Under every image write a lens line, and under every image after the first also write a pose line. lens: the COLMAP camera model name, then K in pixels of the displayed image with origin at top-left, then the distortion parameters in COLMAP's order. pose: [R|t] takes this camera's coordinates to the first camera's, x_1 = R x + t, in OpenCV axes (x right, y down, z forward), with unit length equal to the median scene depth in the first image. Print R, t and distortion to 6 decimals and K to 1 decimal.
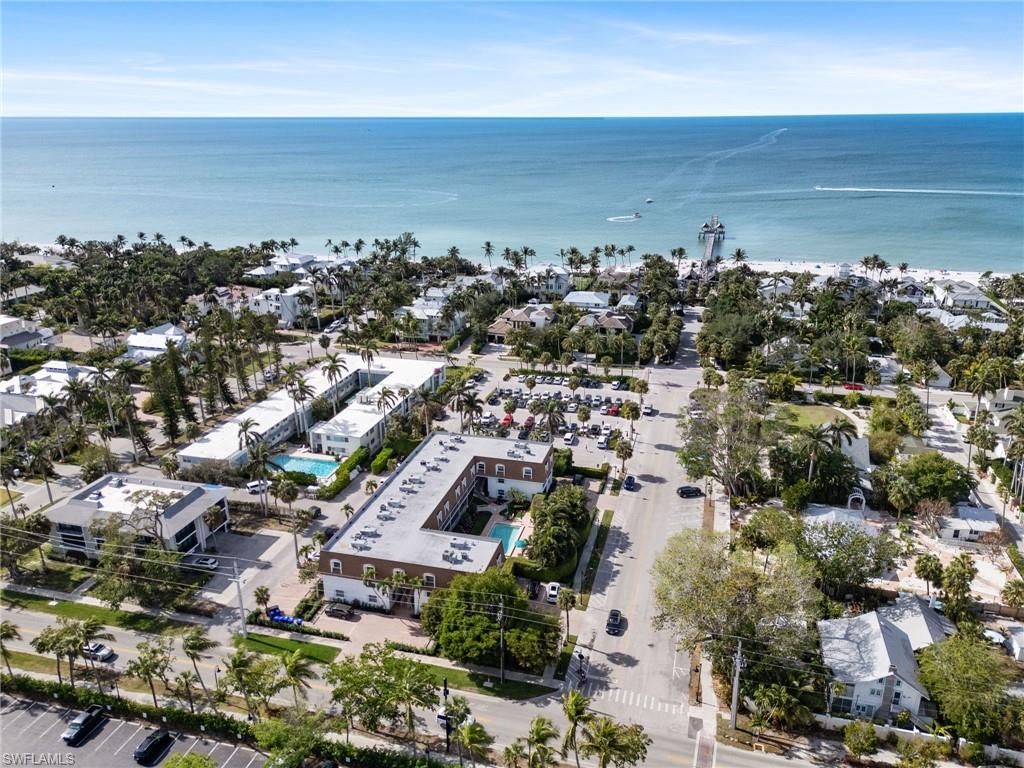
lens RADIAL K [[756.8, 0, 512.0], [0, 756.8, 384.0], [0, 0, 1]] dist [0.034456, -0.005206]
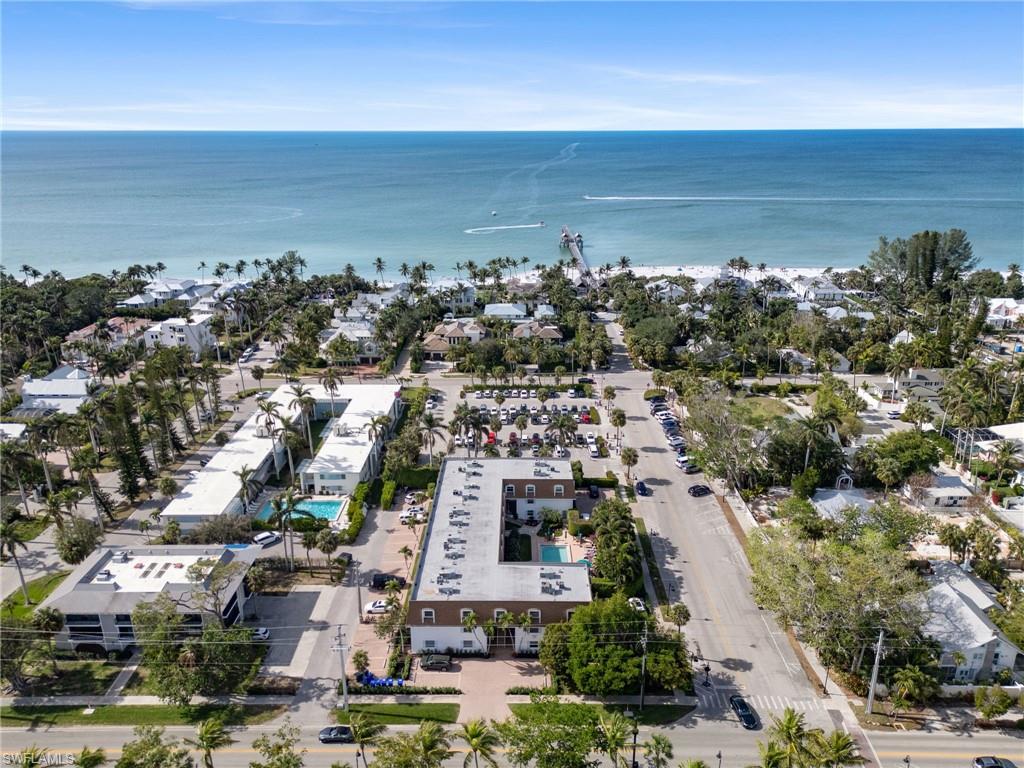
lens RADIAL K [[733.5, 0, 512.0], [0, 733.5, 384.0], [0, 0, 1]] dist [0.029195, -0.005087]
pose [[0.967533, -0.080488, 0.239587, -0.213426], [0.082150, 0.996615, 0.003057, -0.024970], [-0.239022, 0.016724, 0.970870, 0.061151]]
